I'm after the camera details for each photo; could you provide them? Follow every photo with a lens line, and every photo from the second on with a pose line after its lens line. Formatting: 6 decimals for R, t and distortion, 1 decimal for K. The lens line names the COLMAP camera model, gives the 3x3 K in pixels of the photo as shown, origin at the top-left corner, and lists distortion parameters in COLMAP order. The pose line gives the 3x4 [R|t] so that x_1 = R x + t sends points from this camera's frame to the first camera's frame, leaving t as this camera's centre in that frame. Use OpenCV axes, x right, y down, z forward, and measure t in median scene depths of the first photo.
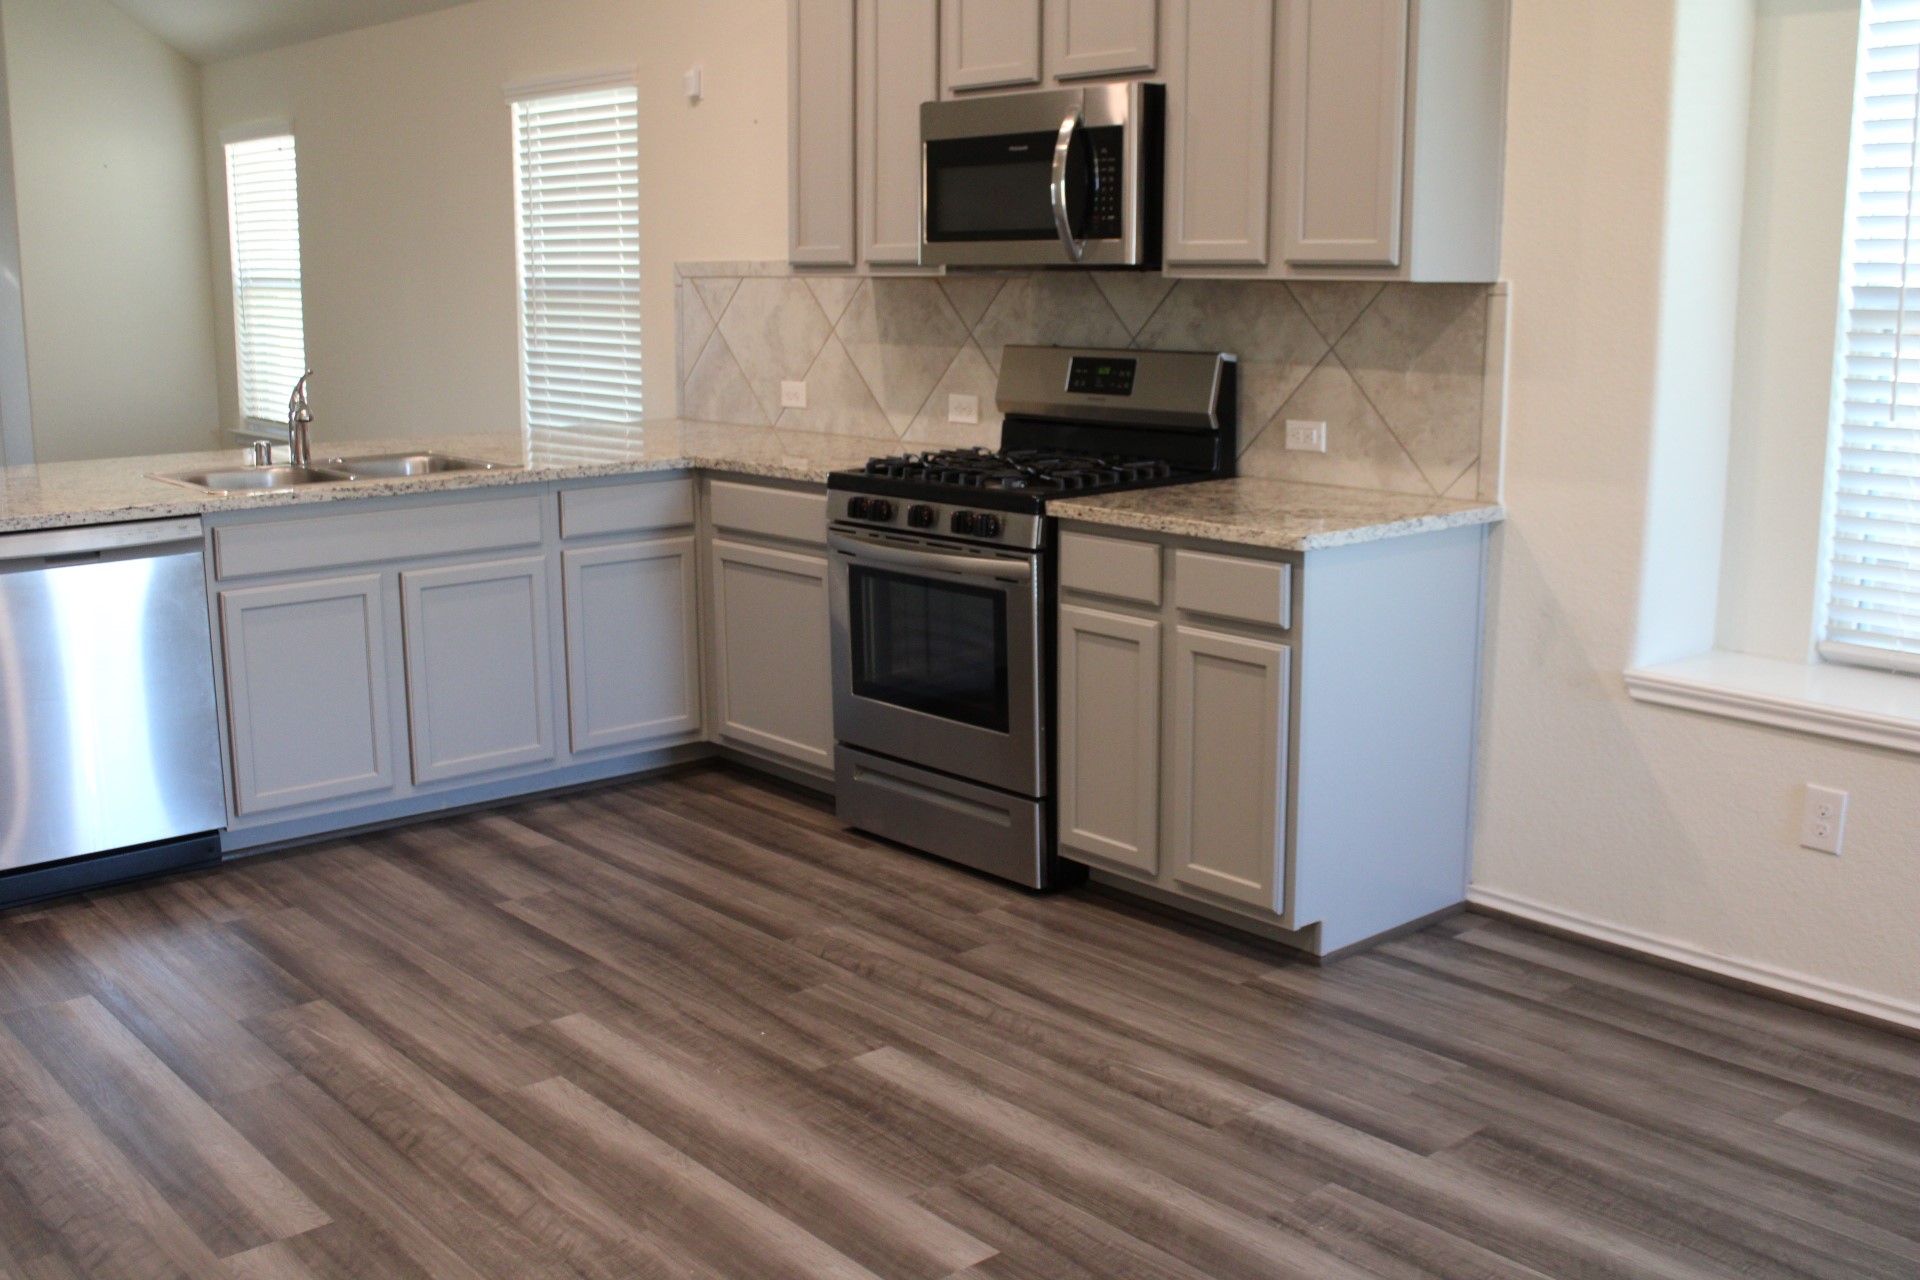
lens RADIAL K [[1934.5, 0, 960.7], [0, 1934.5, 645.7], [0, 0, 1]] dist [-0.132508, 0.186174]
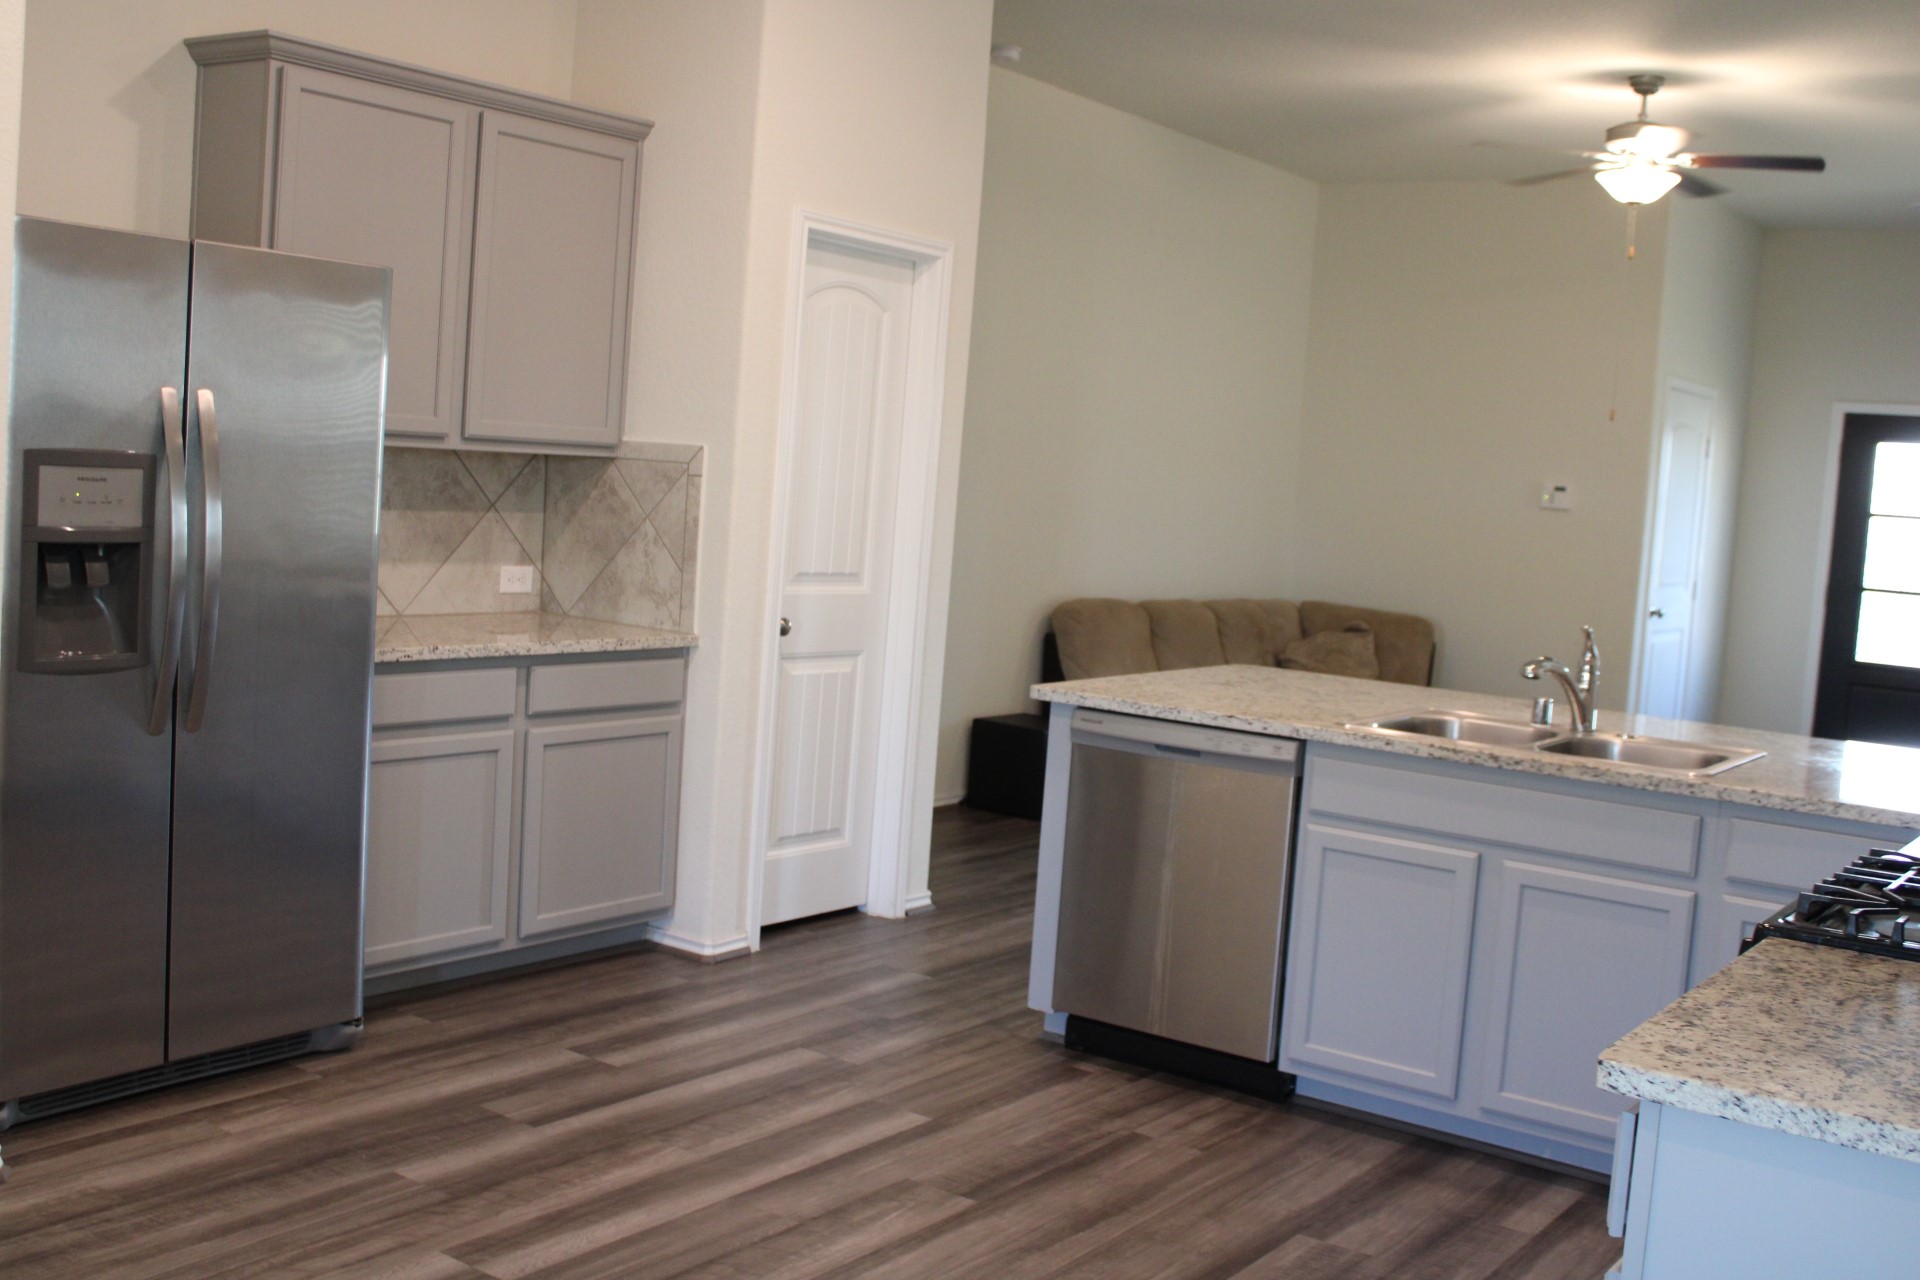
lens RADIAL K [[1934.5, 0, 960.7], [0, 1934.5, 645.7], [0, 0, 1]] dist [-0.132508, 0.186174]
pose [[0.242839, 0.111625, -0.963623, 0.502748], [-0.260868, 0.964280, 0.045961, -0.115623], [0.934332, 0.240217, 0.263284, 0.569482]]
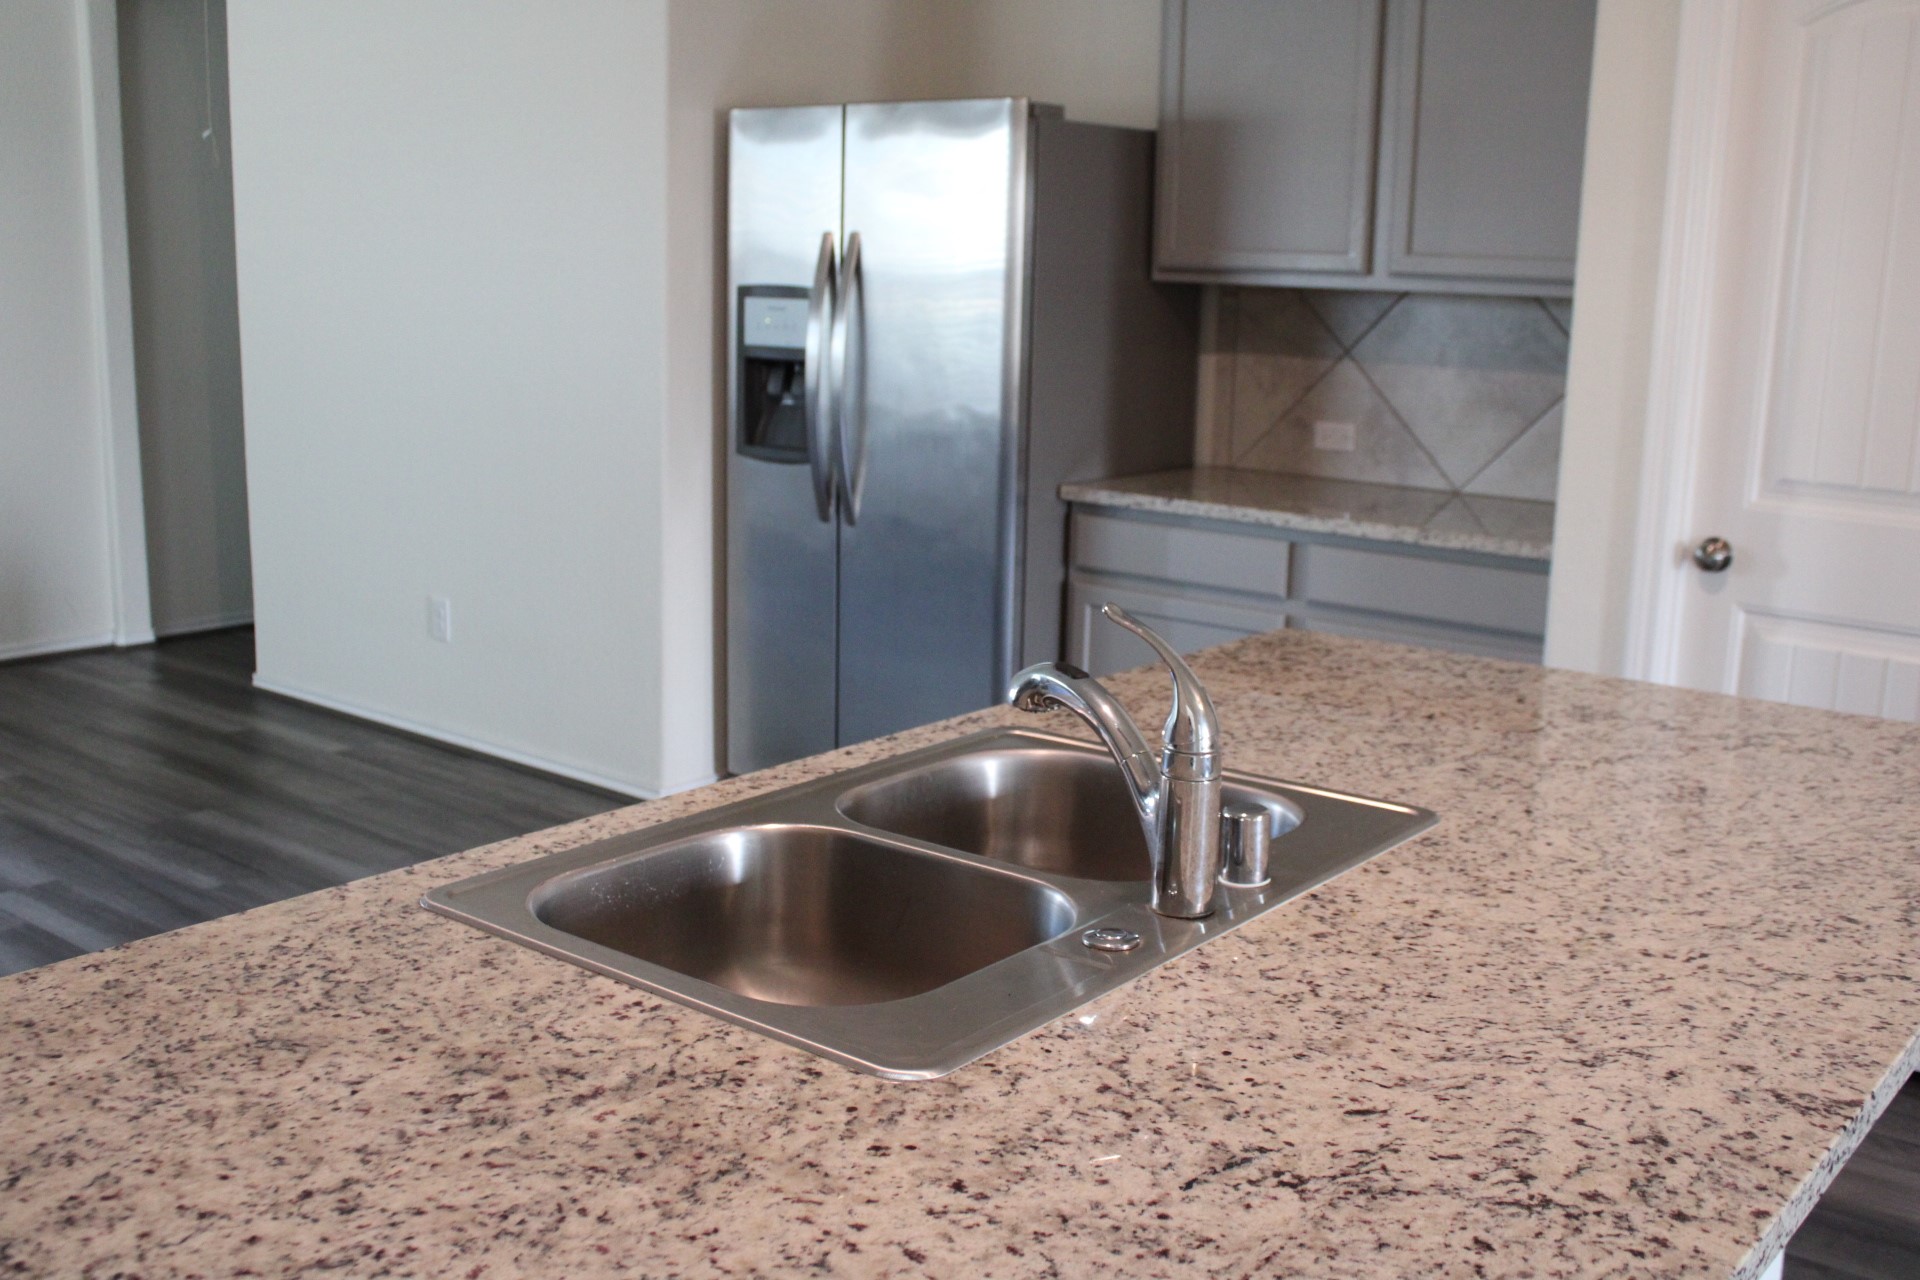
lens RADIAL K [[1934.5, 0, 960.7], [0, 1934.5, 645.7], [0, 0, 1]] dist [-0.132508, 0.186174]
pose [[-0.983381, 0.021542, -0.180273, -0.319958], [-0.051662, 0.918687, 0.391592, -0.305820], [0.174051, 0.394397, -0.902307, 1.495614]]
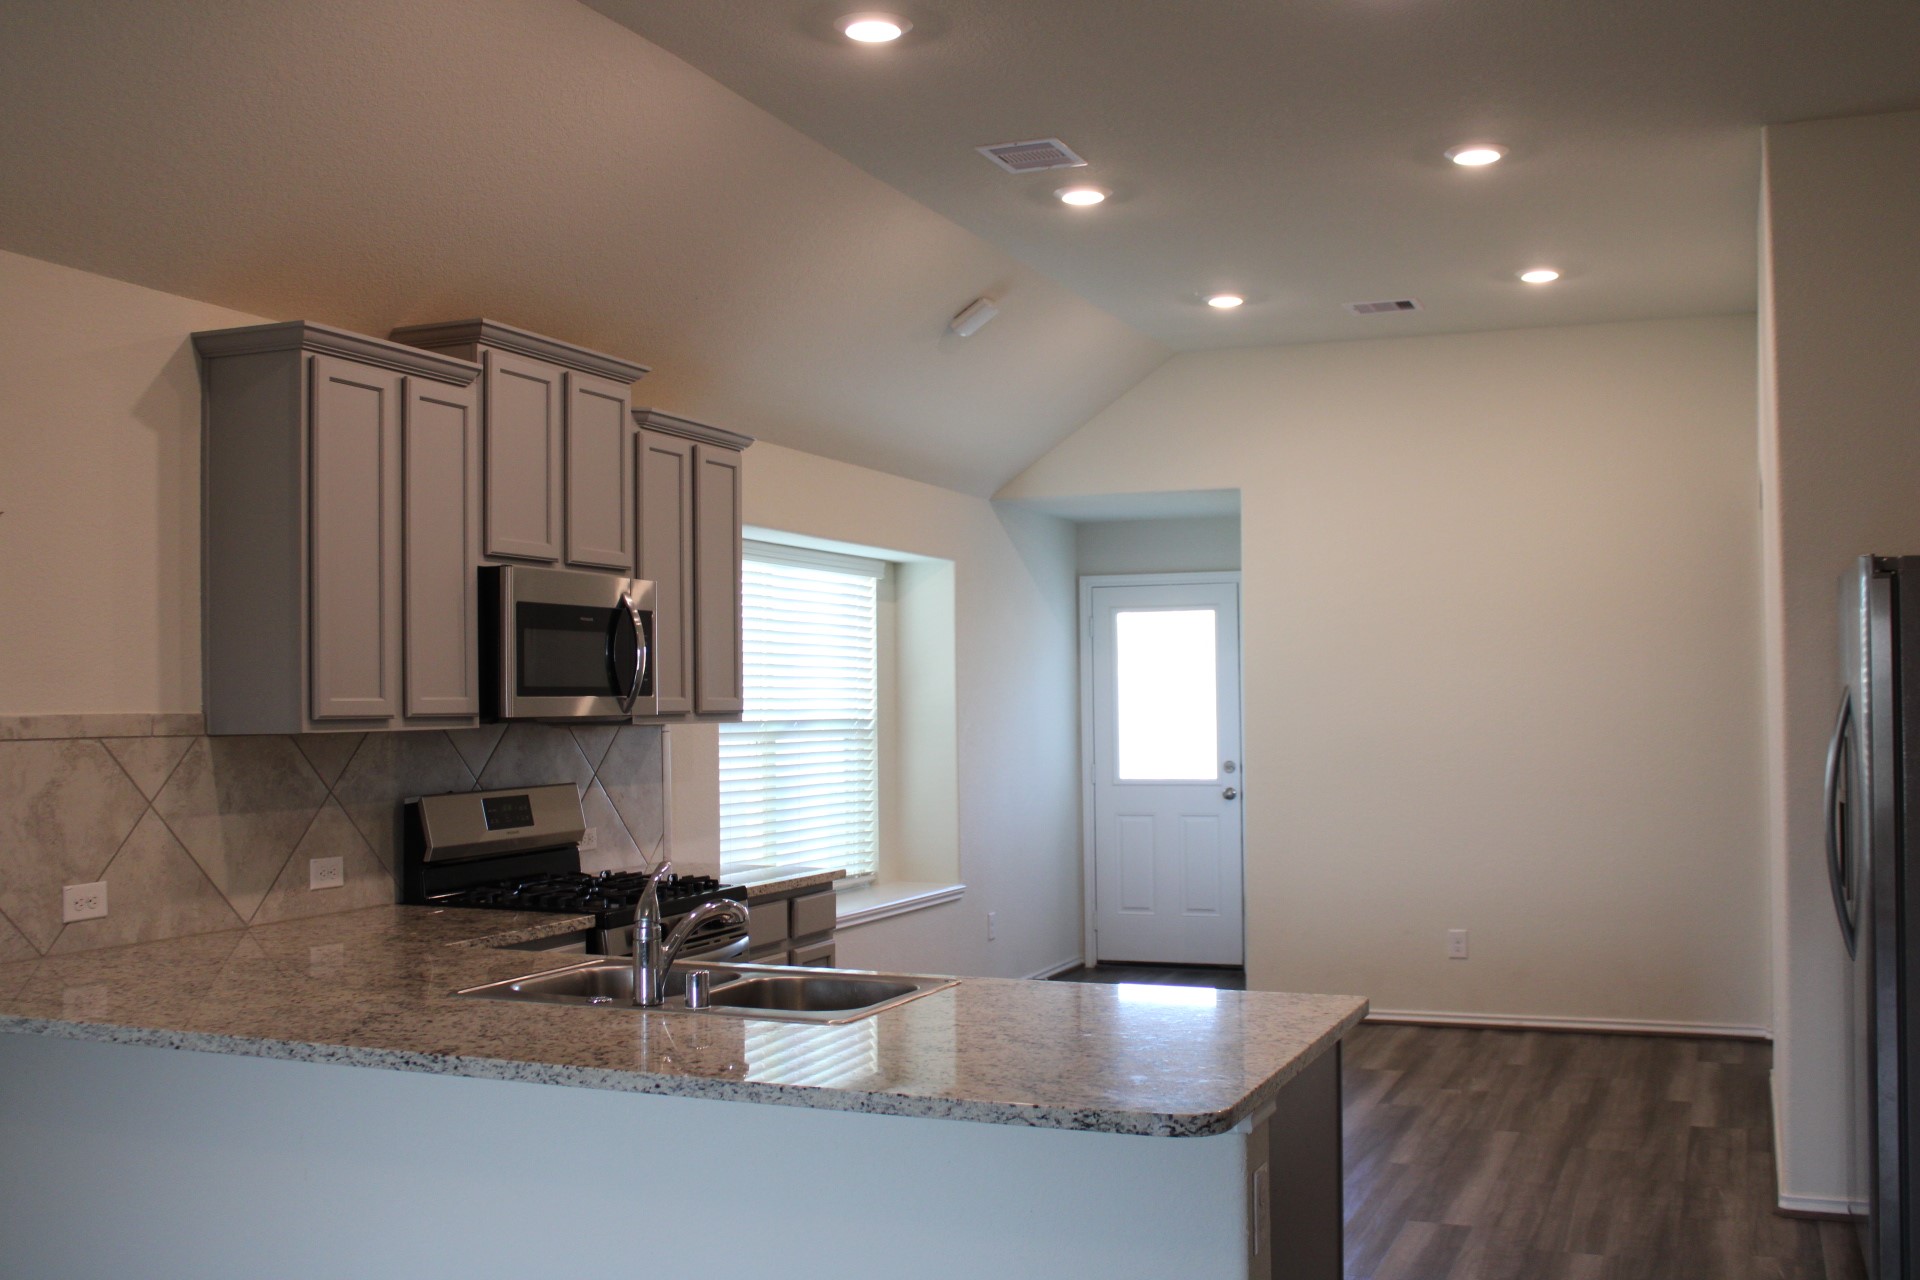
lens RADIAL K [[1934.5, 0, 960.7], [0, 1934.5, 645.7], [0, 0, 1]] dist [-0.132508, 0.186174]
pose [[-0.458389, 0.035934, 0.888025, -1.157861], [0.185694, 0.981002, 0.056157, -0.271912], [-0.869136, 0.190643, -0.456353, 1.371575]]
